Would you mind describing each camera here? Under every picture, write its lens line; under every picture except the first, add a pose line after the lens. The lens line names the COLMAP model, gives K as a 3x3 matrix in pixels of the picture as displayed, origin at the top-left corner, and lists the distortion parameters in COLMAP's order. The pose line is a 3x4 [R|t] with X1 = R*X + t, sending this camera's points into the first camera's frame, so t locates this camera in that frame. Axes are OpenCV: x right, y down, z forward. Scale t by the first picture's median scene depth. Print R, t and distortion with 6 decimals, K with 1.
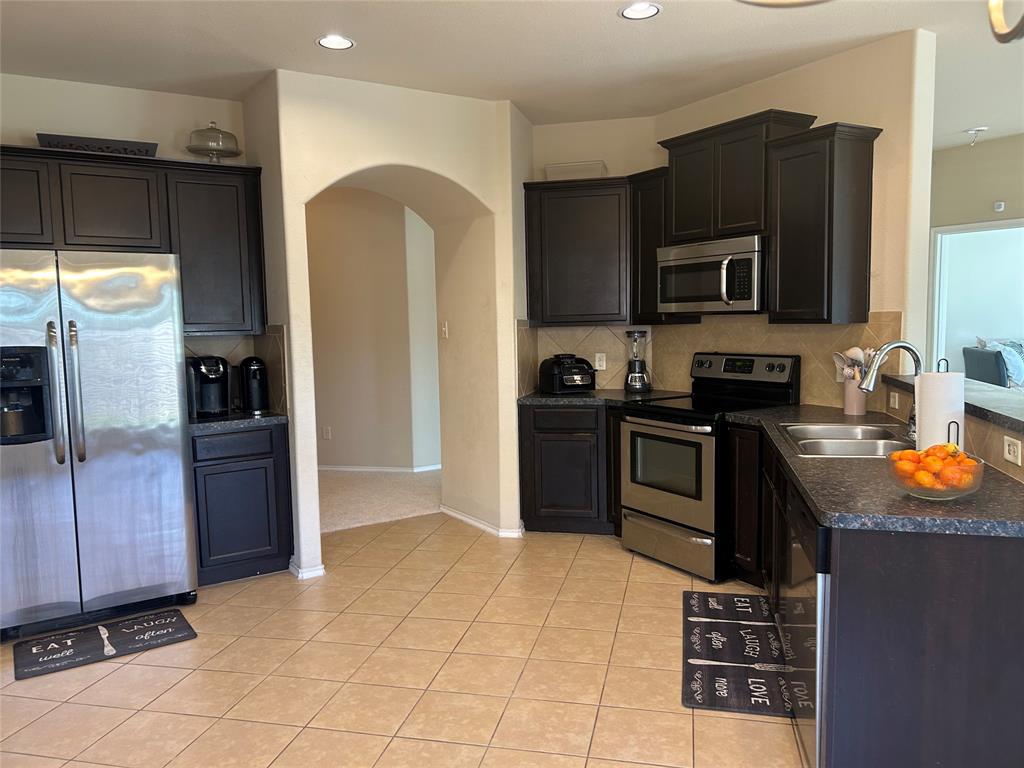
lens RADIAL K [[760.9, 0, 512.5], [0, 760.9, 383.8], [0, 0, 1]] dist [0.042211, -0.042974]
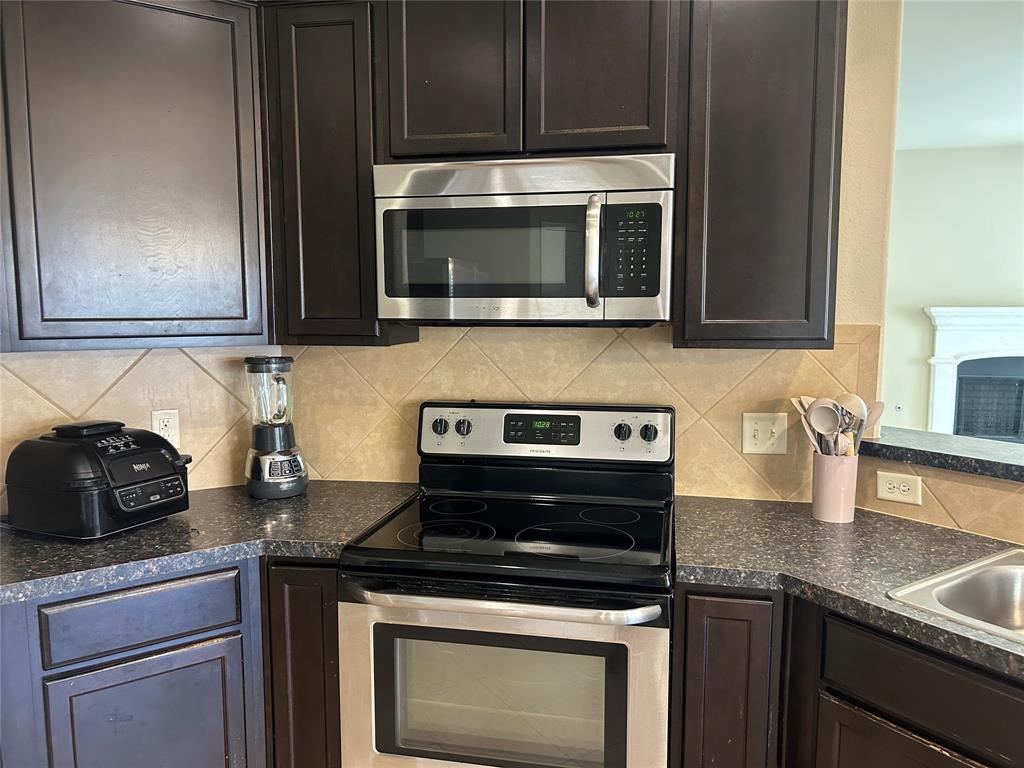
lens RADIAL K [[760.9, 0, 507.8], [0, 760.9, 379.3], [0, 0, 1]] dist [0.042211, -0.042974]
pose [[0.683033, -0.046577, 0.728901, -0.074759], [0.049799, 0.998612, 0.017147, -0.065225], [-0.728688, 0.024587, 0.684405, 0.678177]]
